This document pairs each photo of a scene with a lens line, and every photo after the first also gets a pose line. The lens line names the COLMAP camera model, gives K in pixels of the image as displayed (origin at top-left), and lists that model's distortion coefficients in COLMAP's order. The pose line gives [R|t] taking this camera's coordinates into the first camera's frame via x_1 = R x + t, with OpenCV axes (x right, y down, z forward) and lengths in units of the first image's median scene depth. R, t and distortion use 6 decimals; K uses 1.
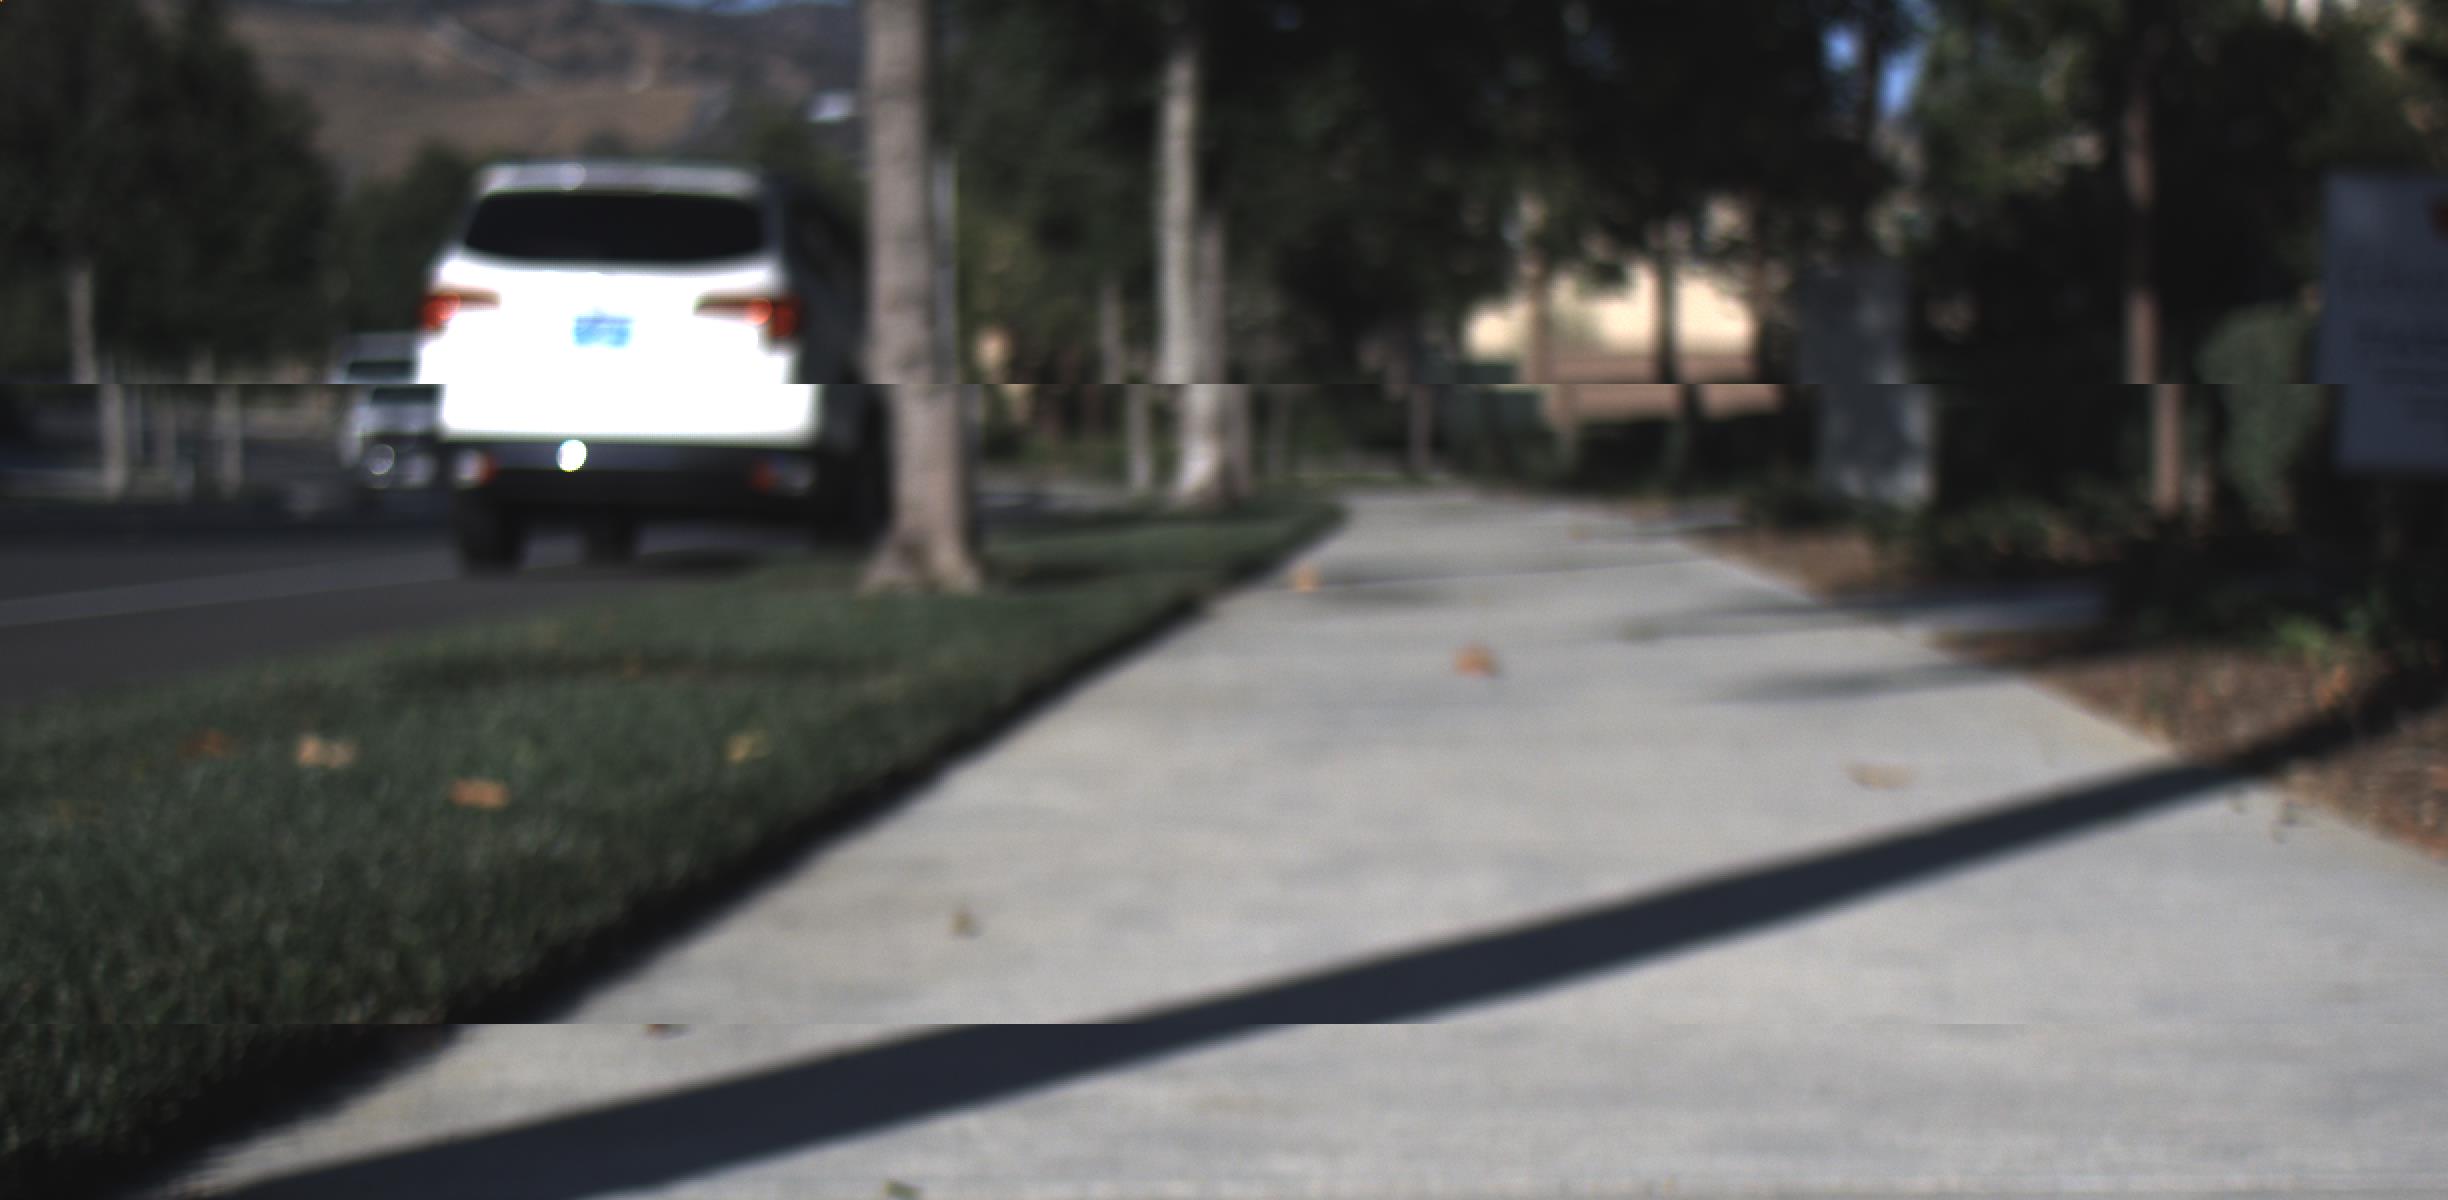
lens RADIAL K [[4246.7, 0, 1232.1], [0, 4246.7, 845.3], [0, 0, 1]] dist [-0.092616, 0.538602]
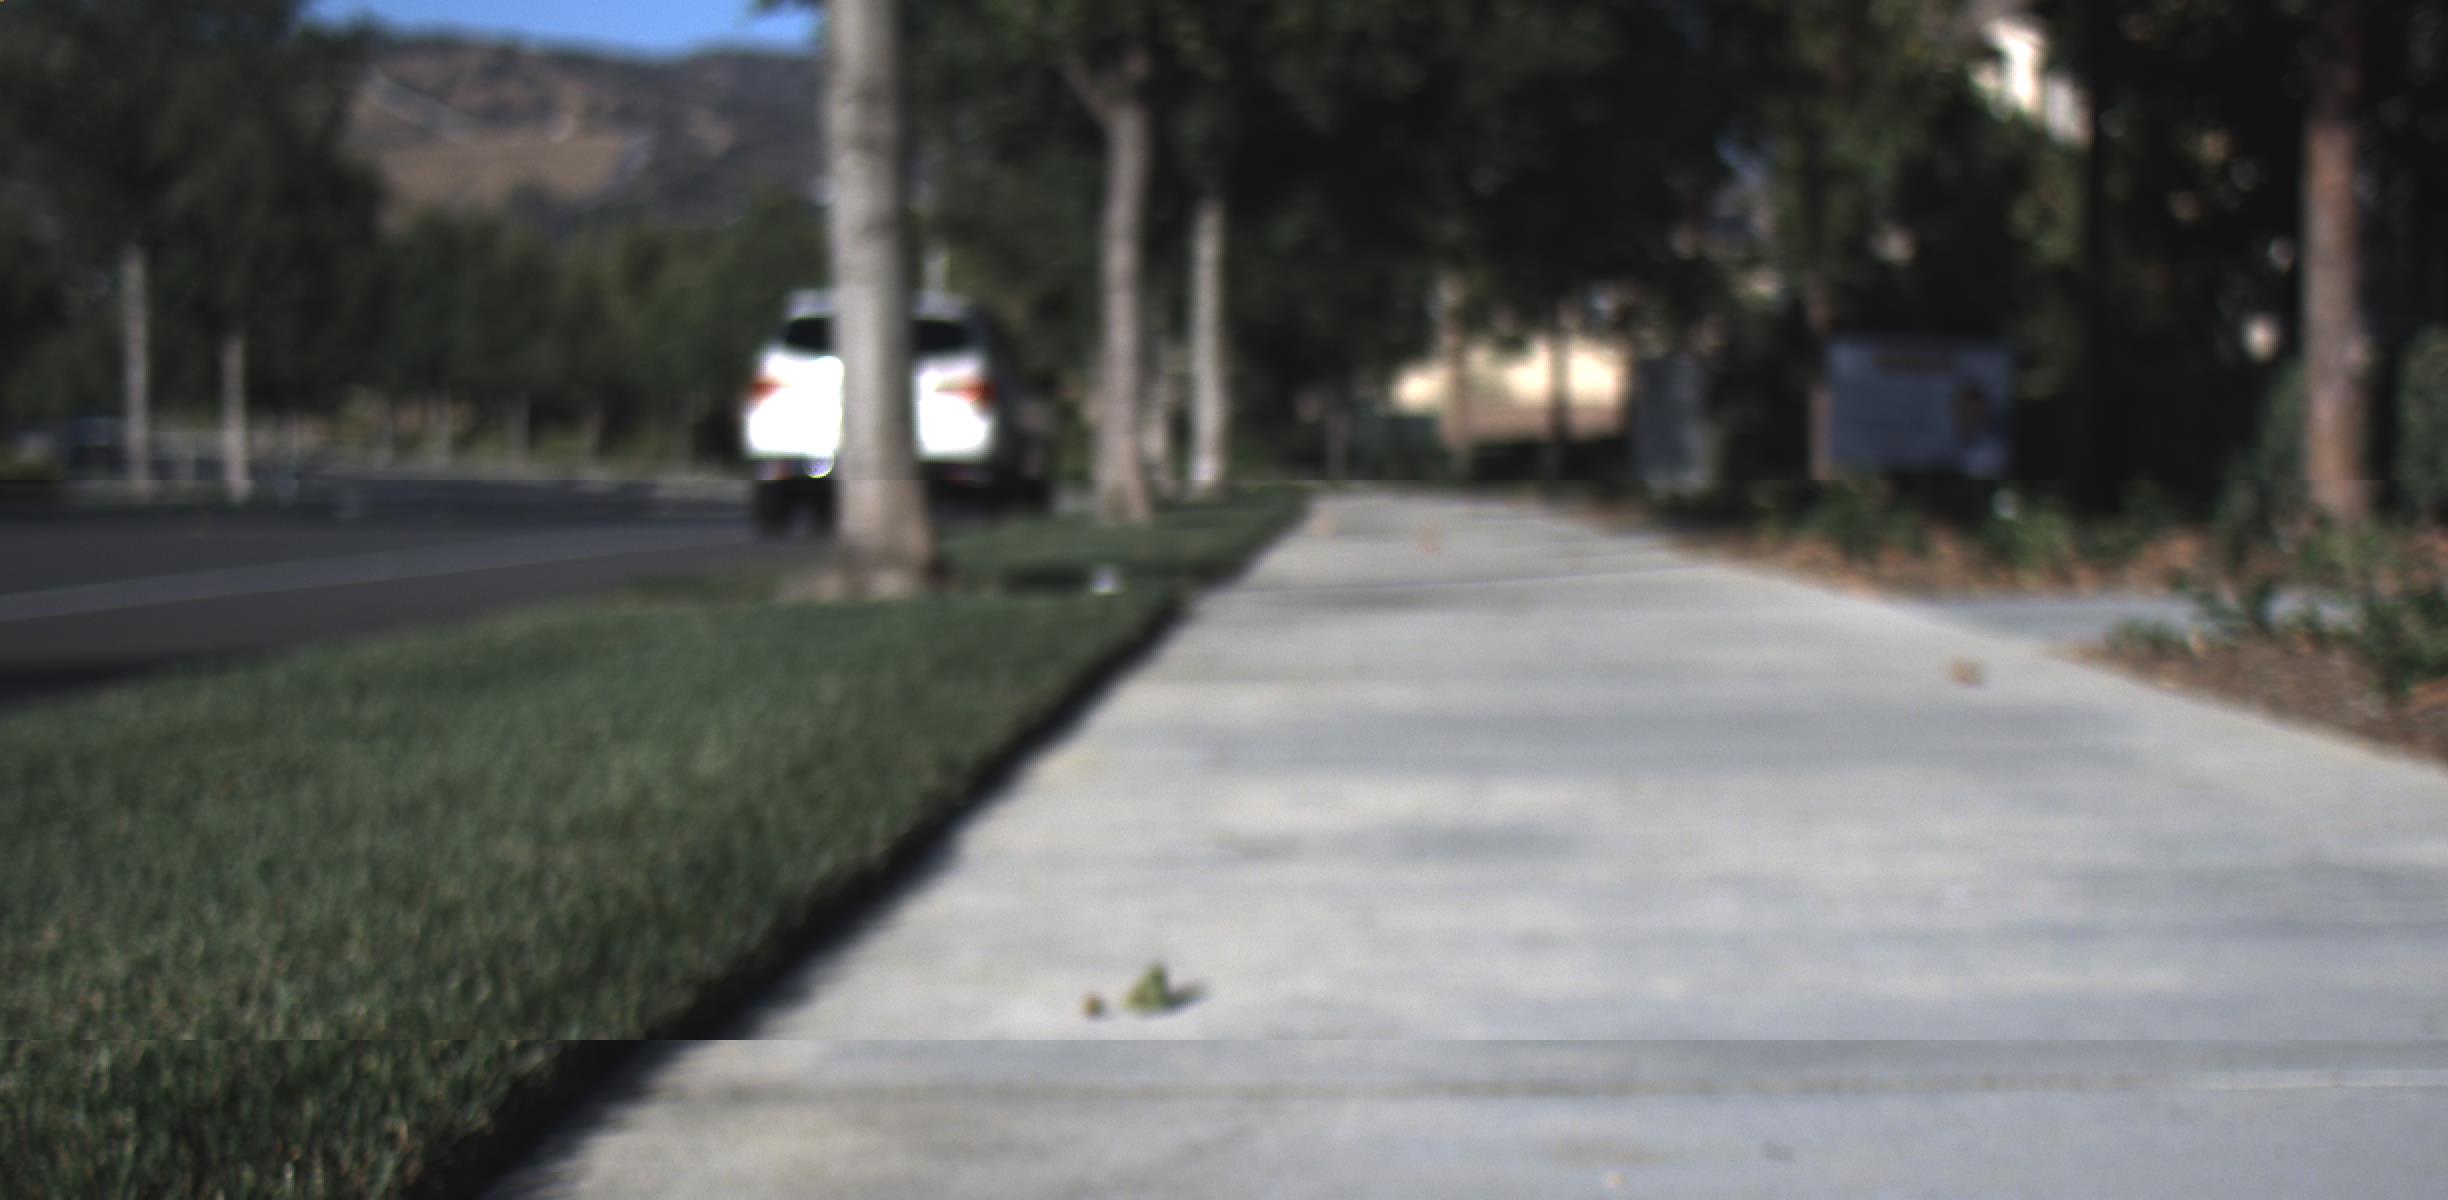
lens RADIAL K [[4246.7, 0, 1232.1], [0, 4246.7, 845.3], [0, 0, 1]] dist [-0.092616, 0.538602]
pose [[0.999800, -0.000150, 0.019975, -0.018305], [0.000375, 0.999937, -0.011262, 0.025080], [-0.019972, 0.011267, 0.999737, -0.234581]]
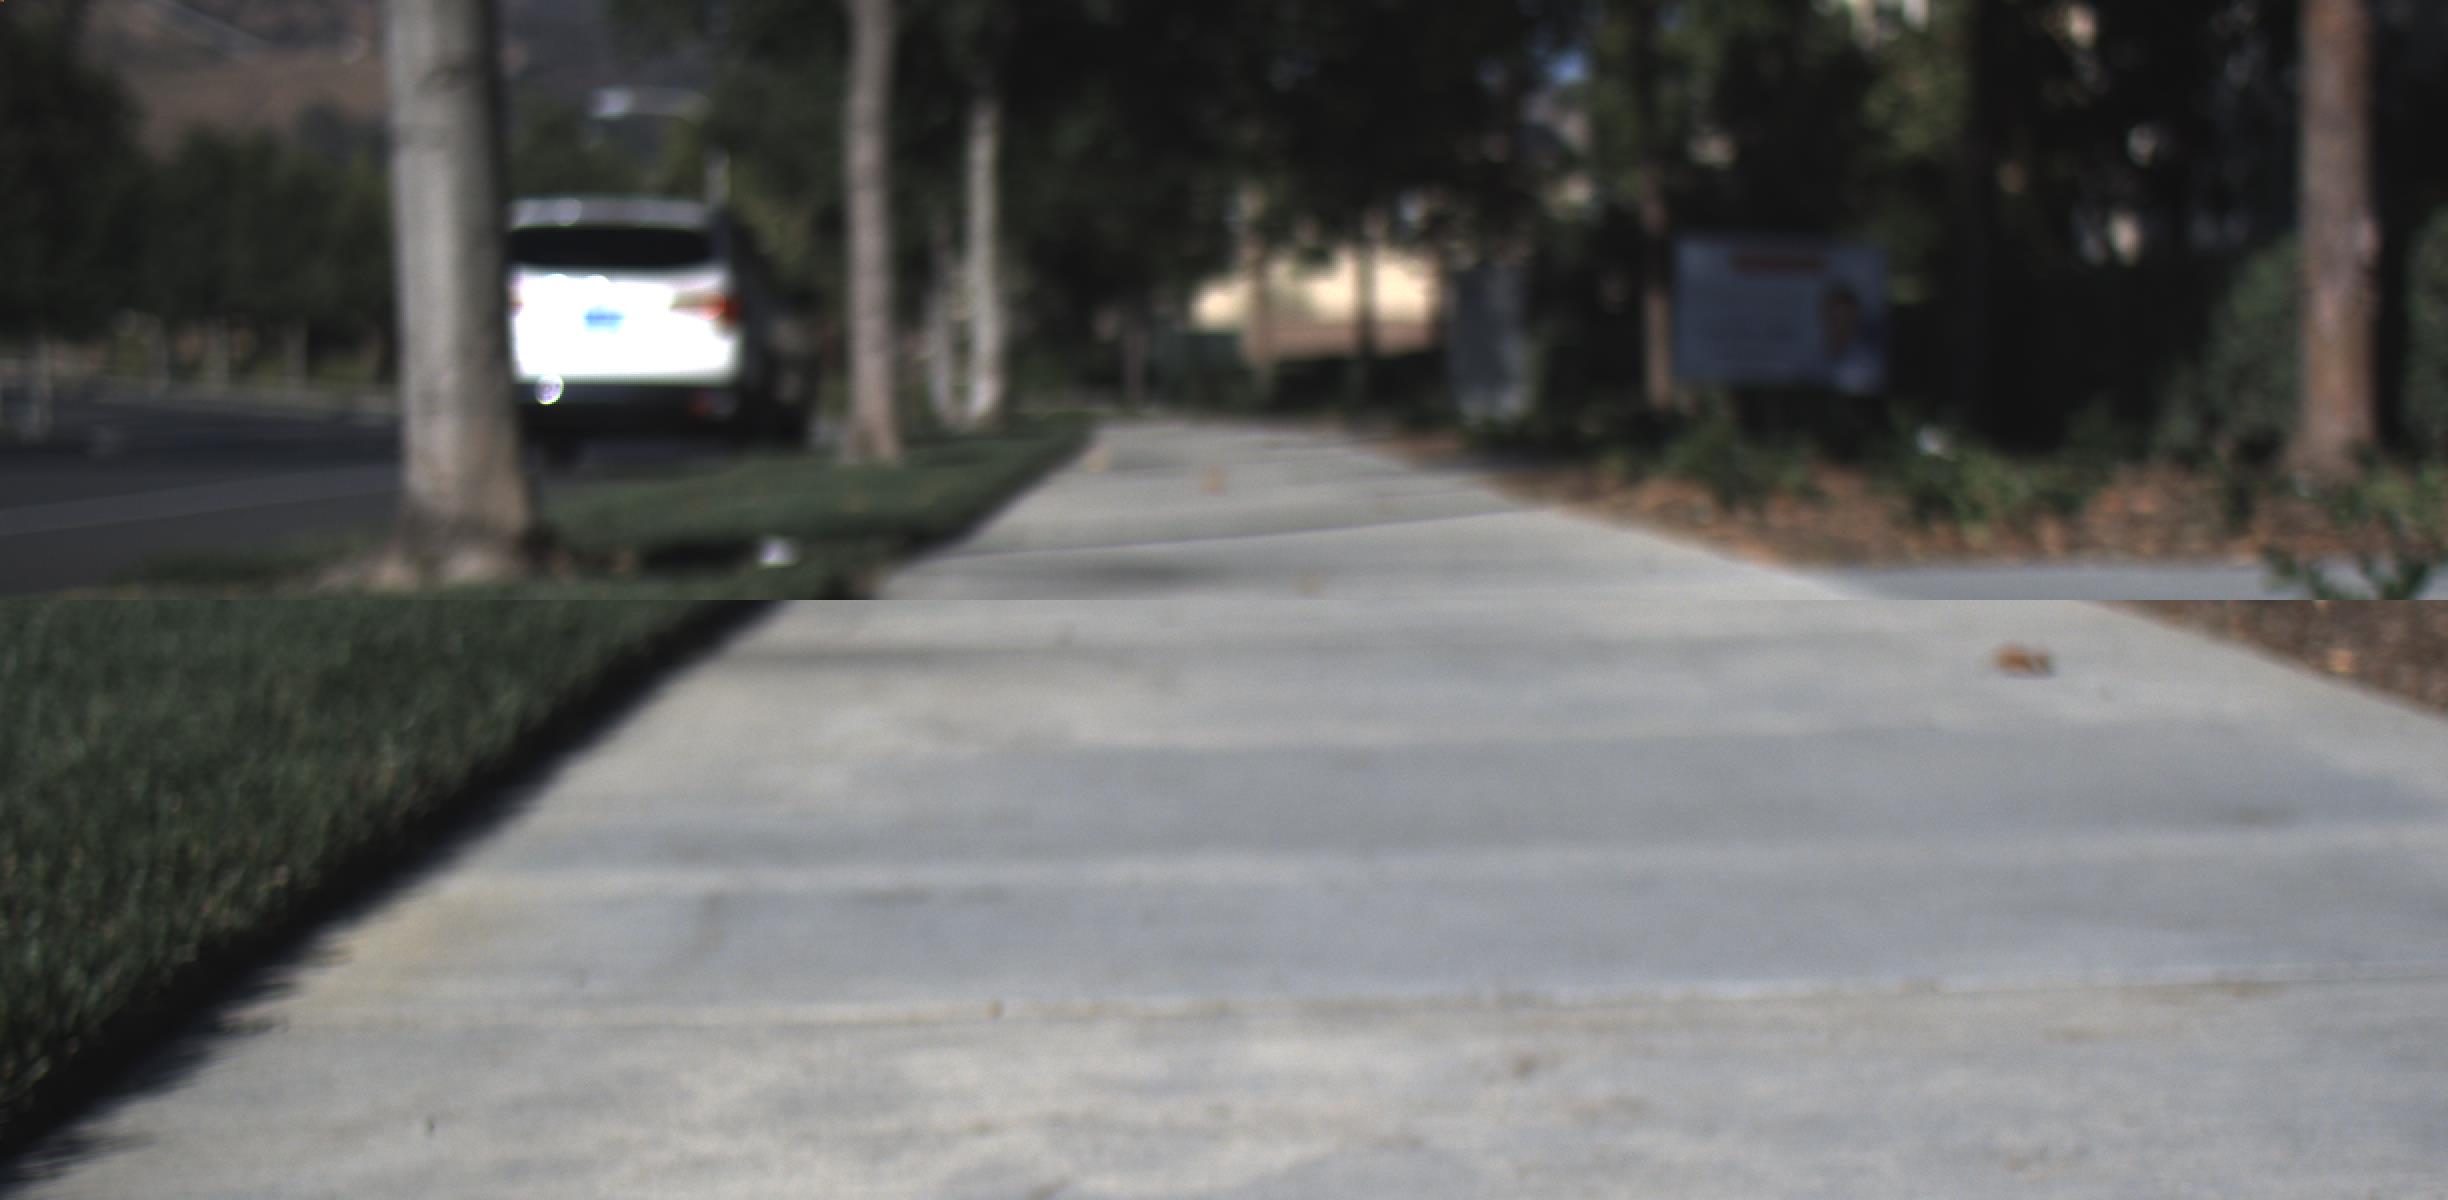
lens RADIAL K [[4246.7, 0, 1232.1], [0, 4246.7, 845.3], [0, 0, 1]] dist [-0.092616, 0.538602]
pose [[0.997849, -0.014485, 0.063926, -0.012321], [0.013989, 0.999868, 0.008204, 0.018219], [-0.064037, -0.007292, 0.997921, -0.173184]]
